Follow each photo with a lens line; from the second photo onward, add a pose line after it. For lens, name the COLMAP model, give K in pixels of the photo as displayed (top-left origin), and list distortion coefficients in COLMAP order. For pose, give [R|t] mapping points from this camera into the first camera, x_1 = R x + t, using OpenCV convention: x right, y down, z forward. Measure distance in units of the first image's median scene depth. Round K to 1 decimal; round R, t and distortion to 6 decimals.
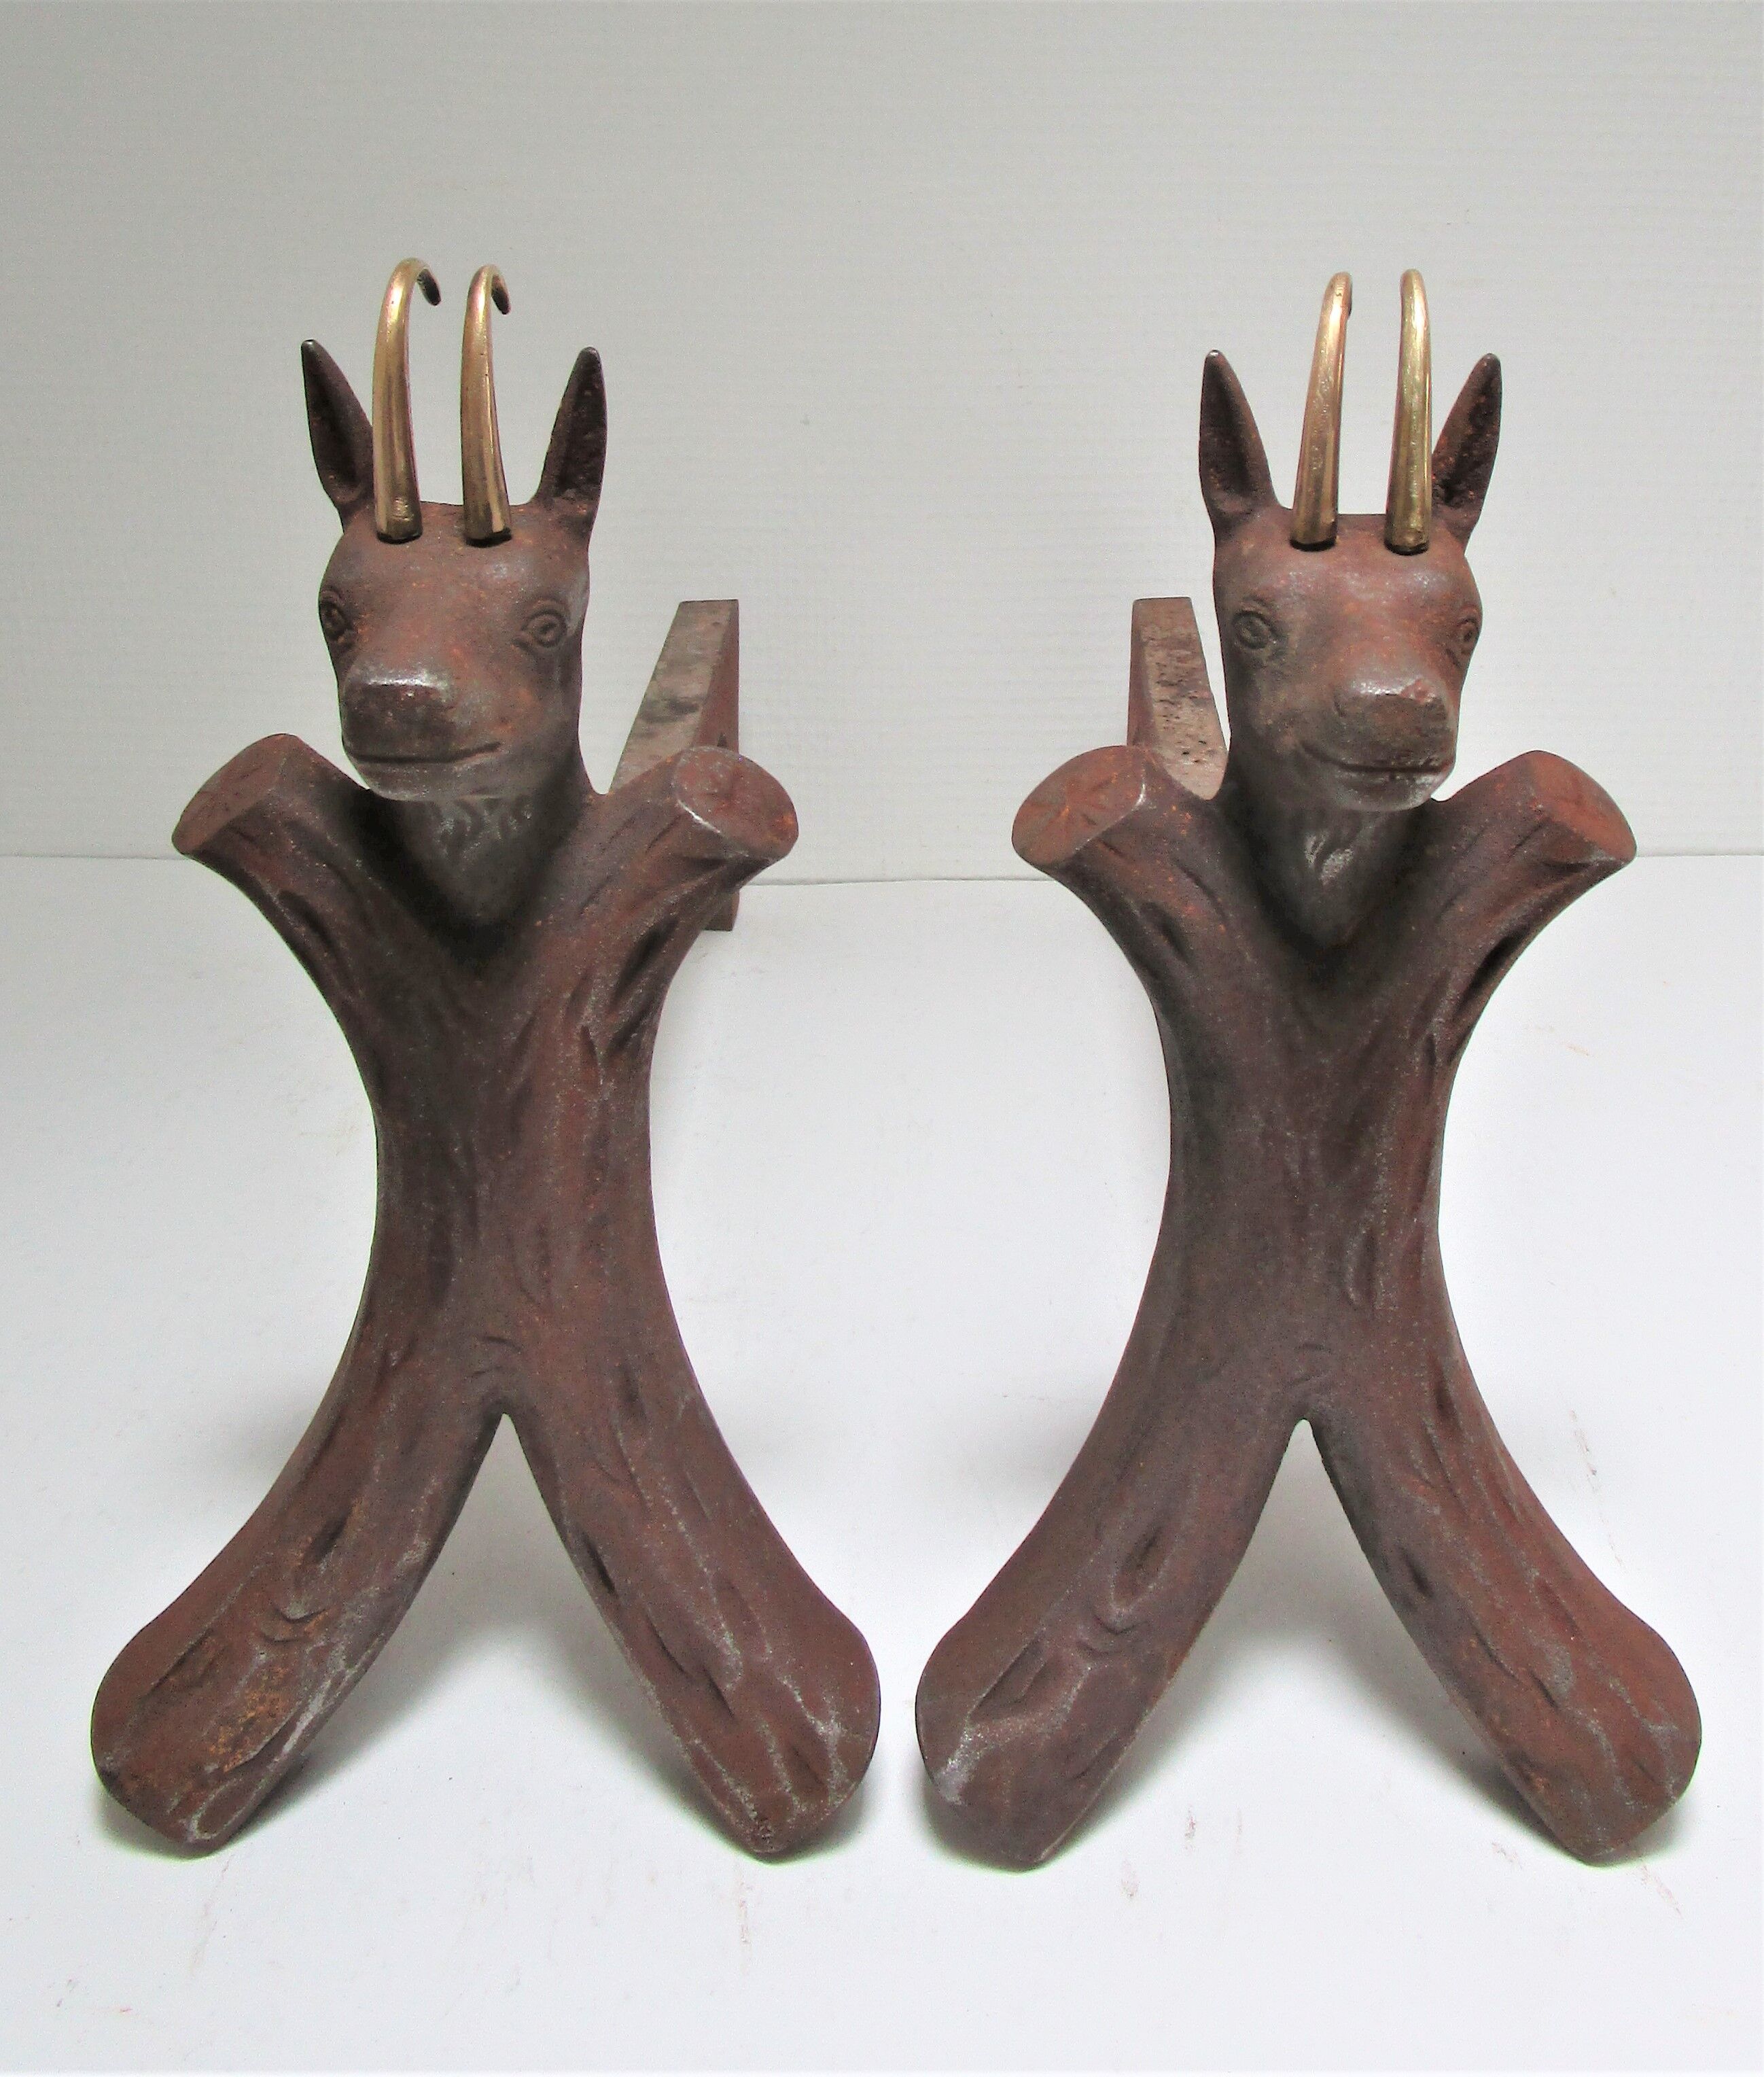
lens RADIAL K [[2476.7, 0, 882.0], [0, 2476.7, 1037.0], [0, 0, 1]] dist [-0.035029, 0.000000]
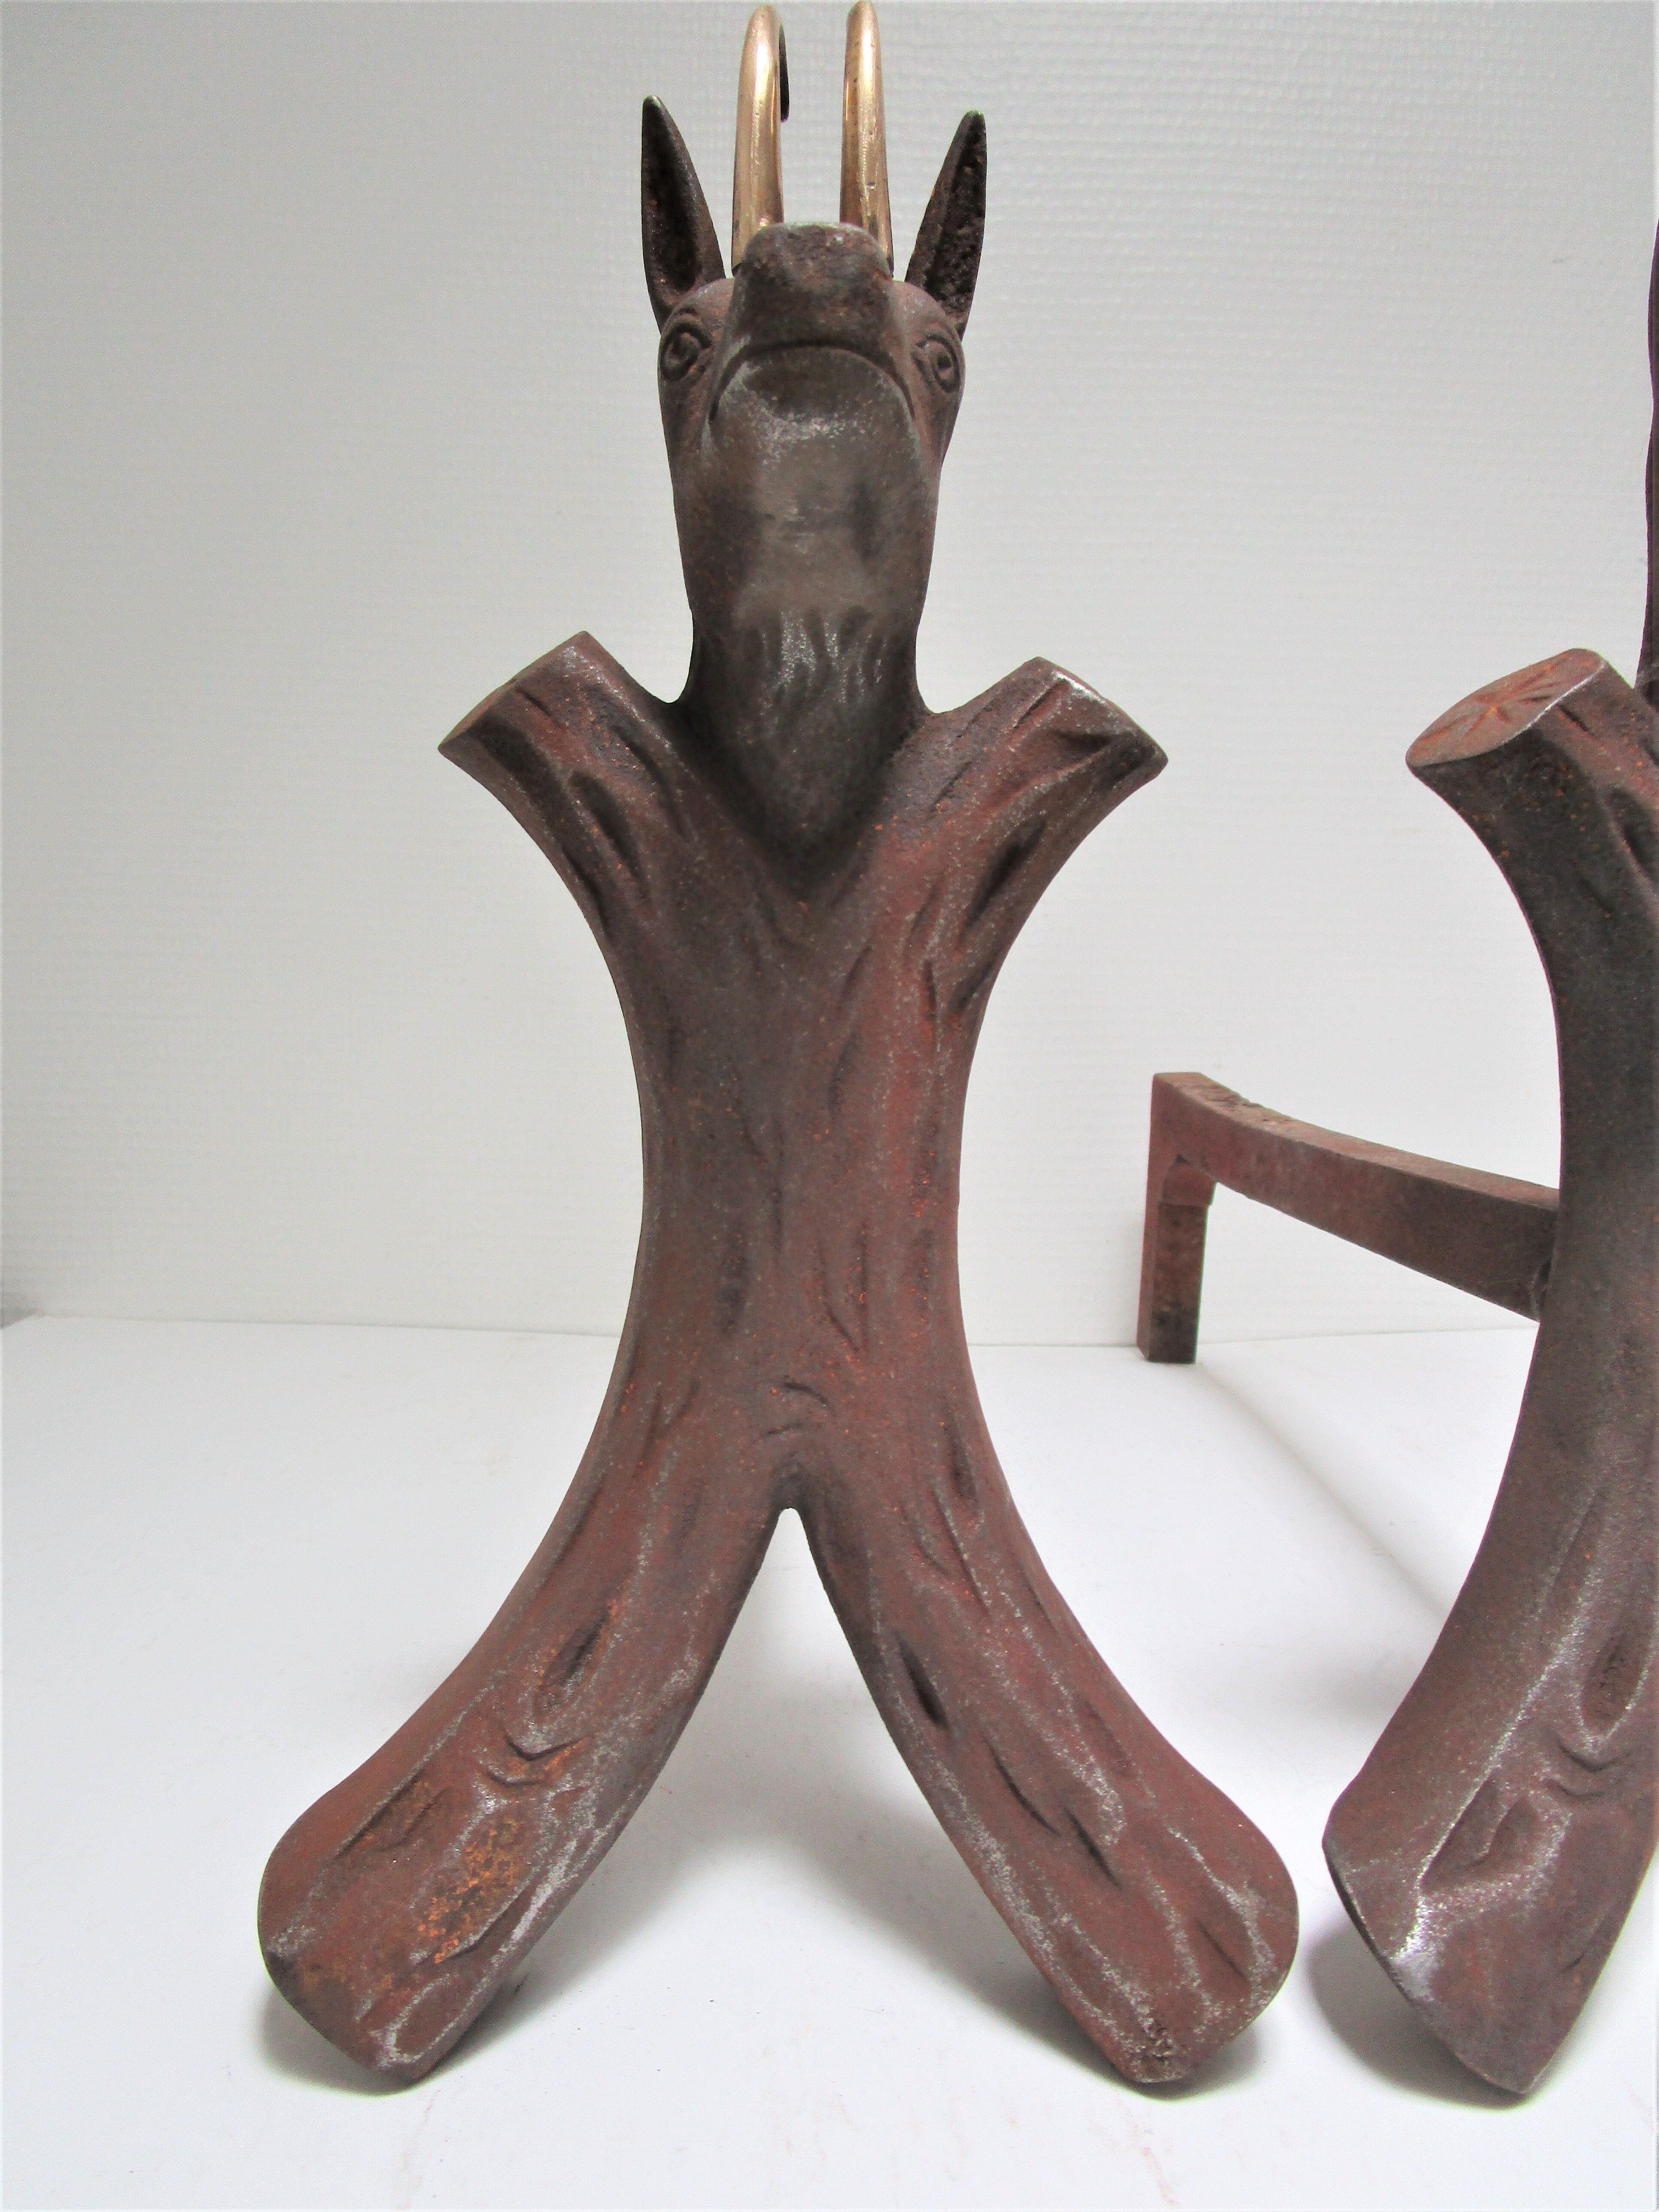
lens RADIAL K [[1887.9, 0, 837.4], [0, 1887.9, 1092.8], [0, 0, 1]] dist [-0.029951, 0.006856]
pose [[0.999980, -0.005947, -0.002060, -0.142121], [0.005218, 0.966397, -0.256999, 0.189405], [0.003520, 0.256984, 0.966409, 0.385090]]
